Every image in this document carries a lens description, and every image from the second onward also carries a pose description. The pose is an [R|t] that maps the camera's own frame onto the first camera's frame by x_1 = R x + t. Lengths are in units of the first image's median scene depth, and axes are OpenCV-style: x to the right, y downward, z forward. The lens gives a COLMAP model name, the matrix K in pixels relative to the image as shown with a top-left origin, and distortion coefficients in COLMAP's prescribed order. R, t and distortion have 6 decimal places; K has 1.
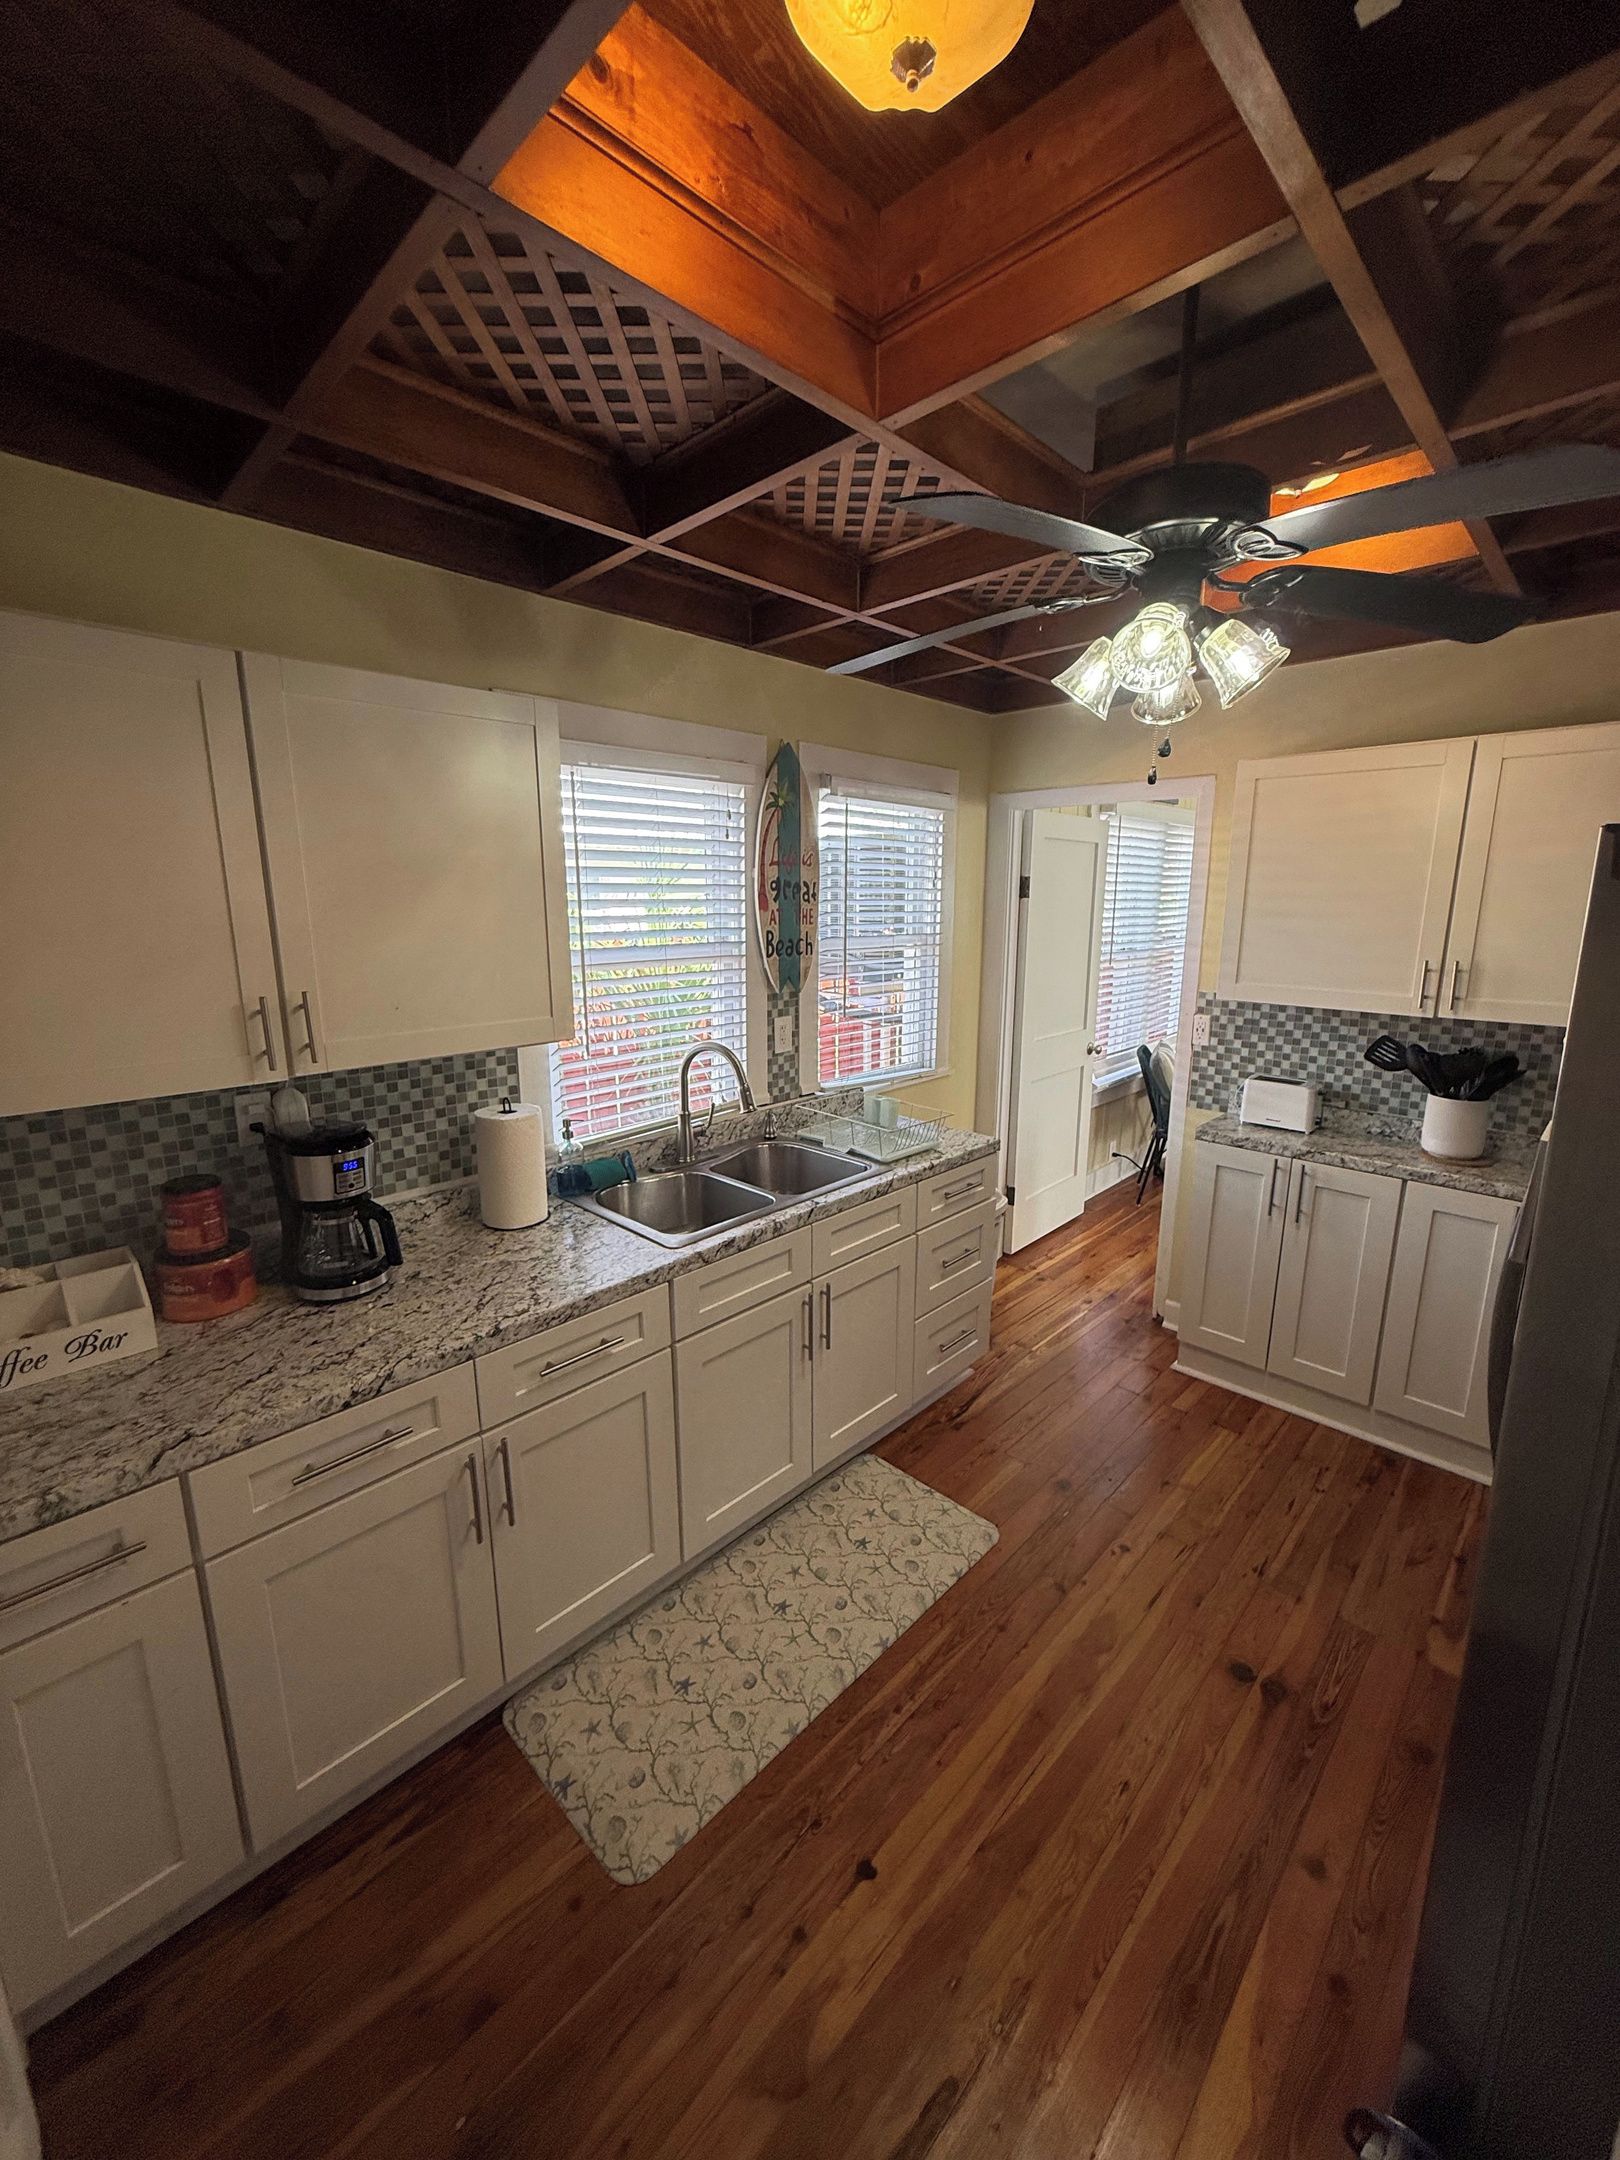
lens RADIAL K [[858.9, 0, 810.0], [0, 858.9, 1080.0], [0, 0, 1]] dist [0.000005, -0.000005]
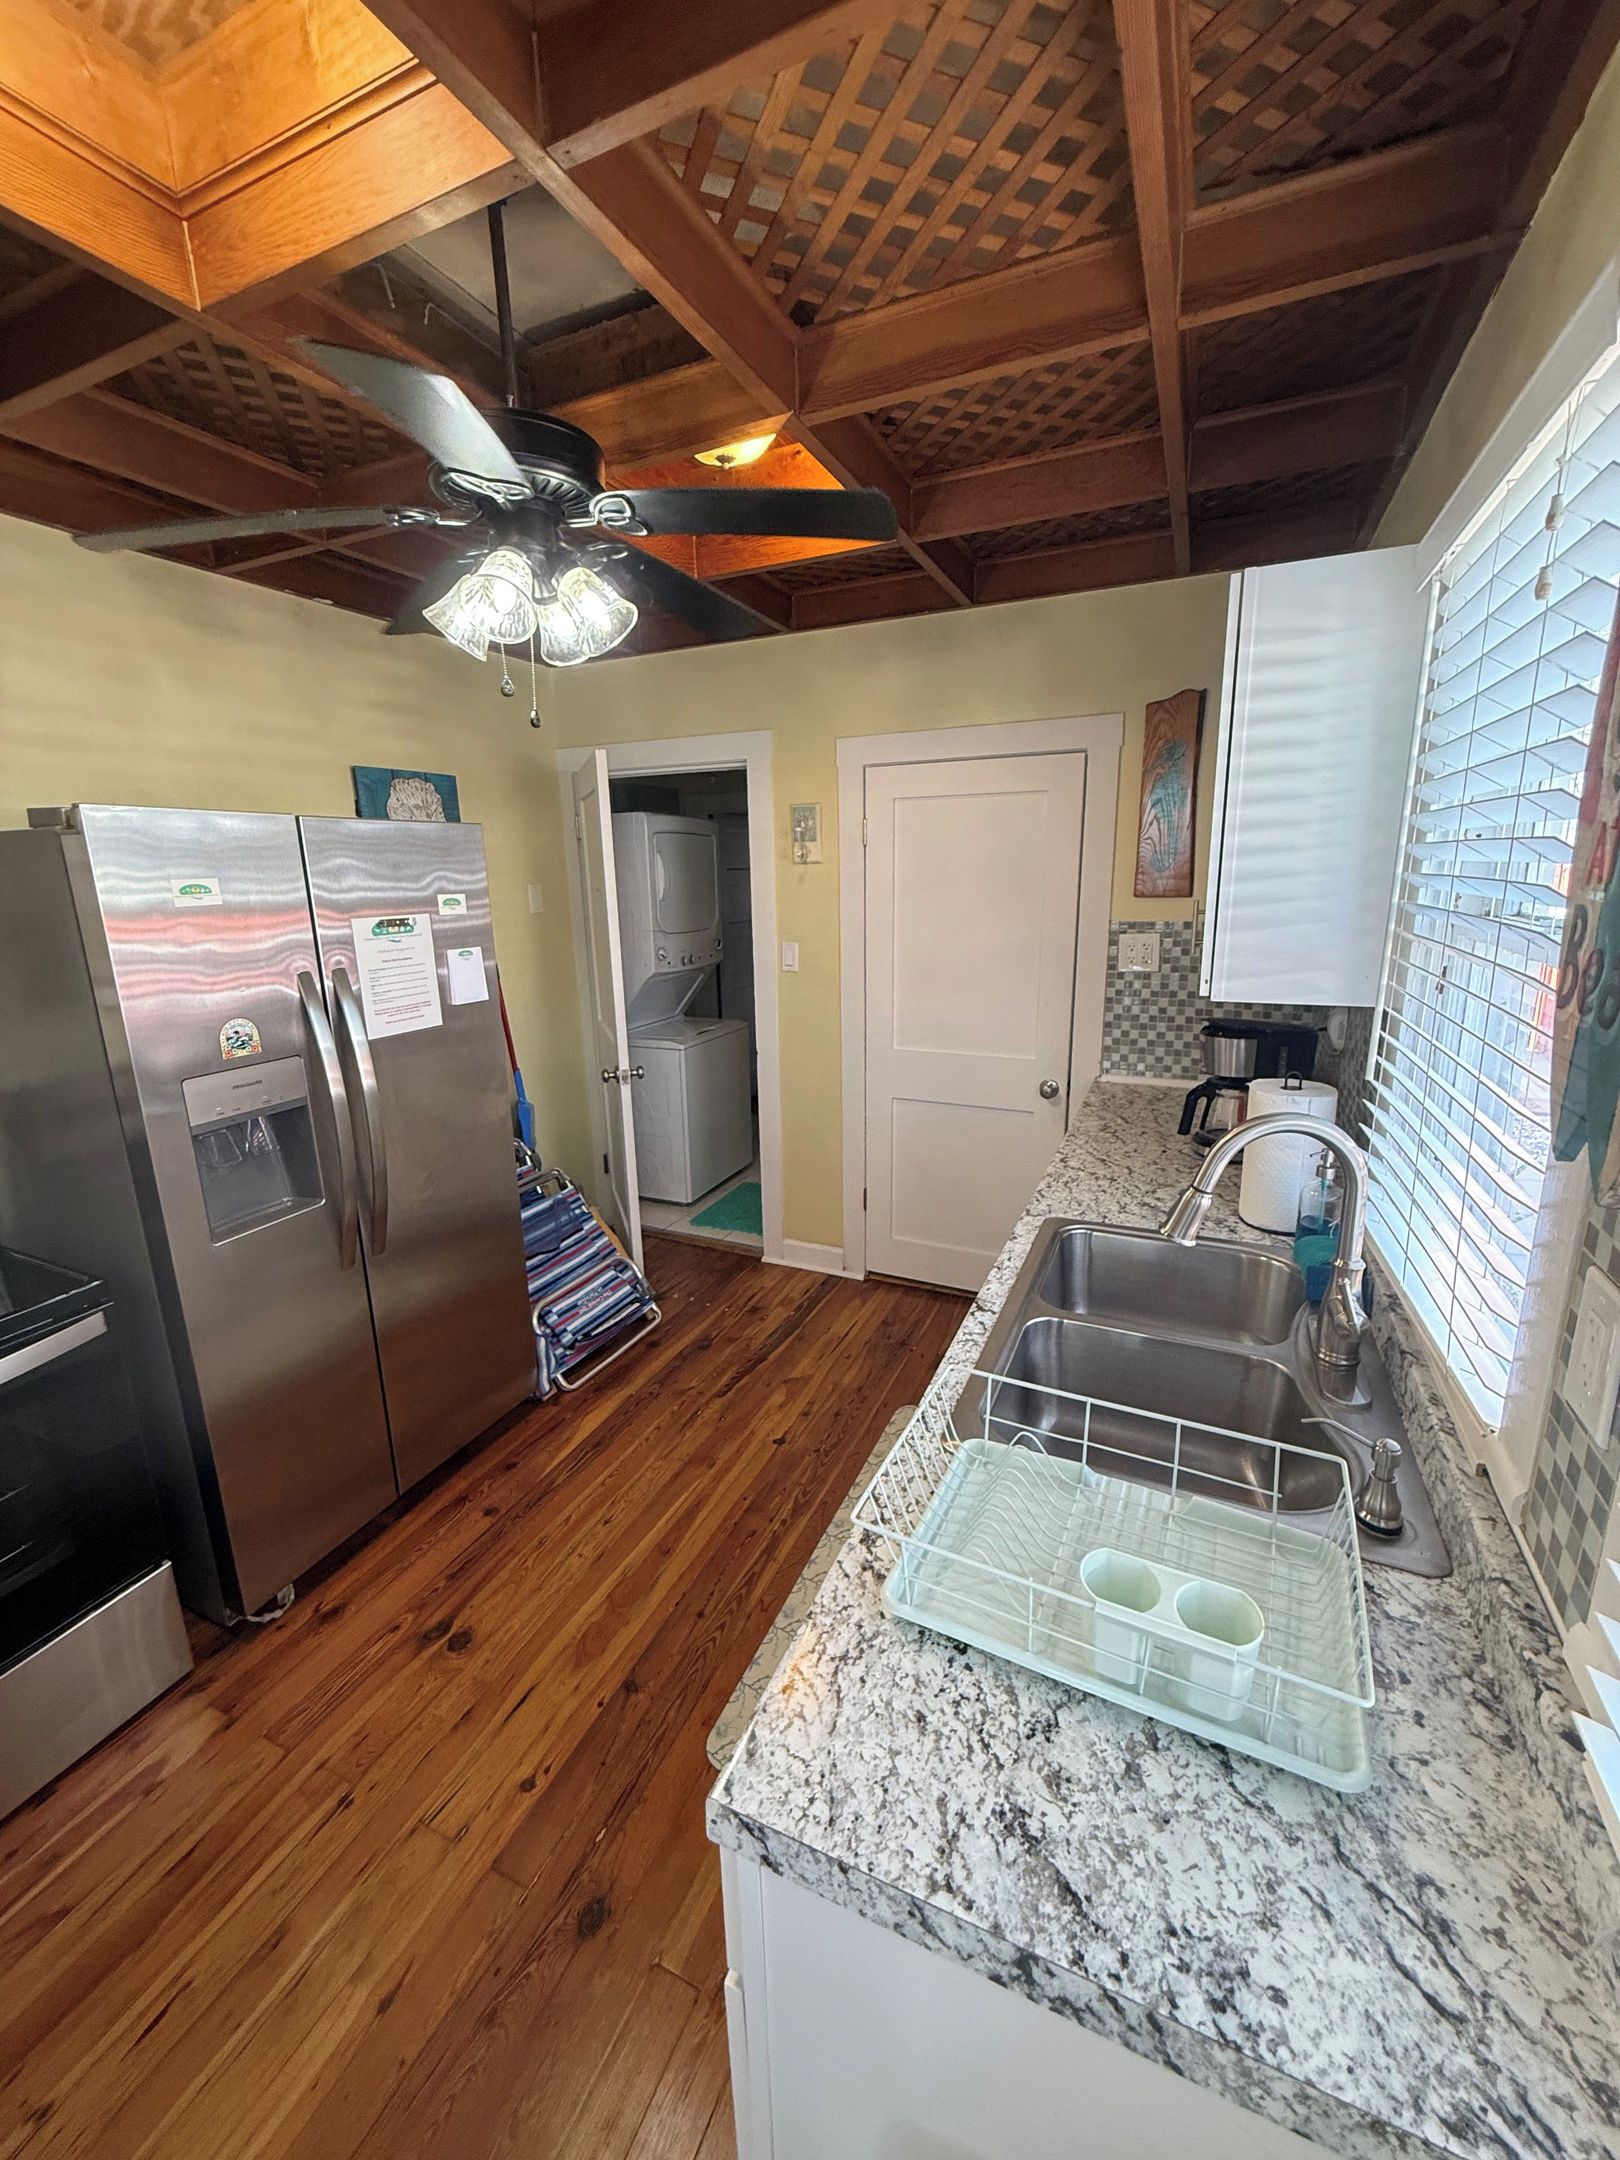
lens RADIAL K [[858.9, 0, 810.0], [0, 858.9, 1080.0], [0, 0, 1]] dist [0.000005, -0.000005]
pose [[-0.940405, 0.104690, -0.323542, 0.421964], [-0.046470, 0.902944, 0.427239, -0.367471], [0.336867, 0.416813, -0.844268, 1.897368]]
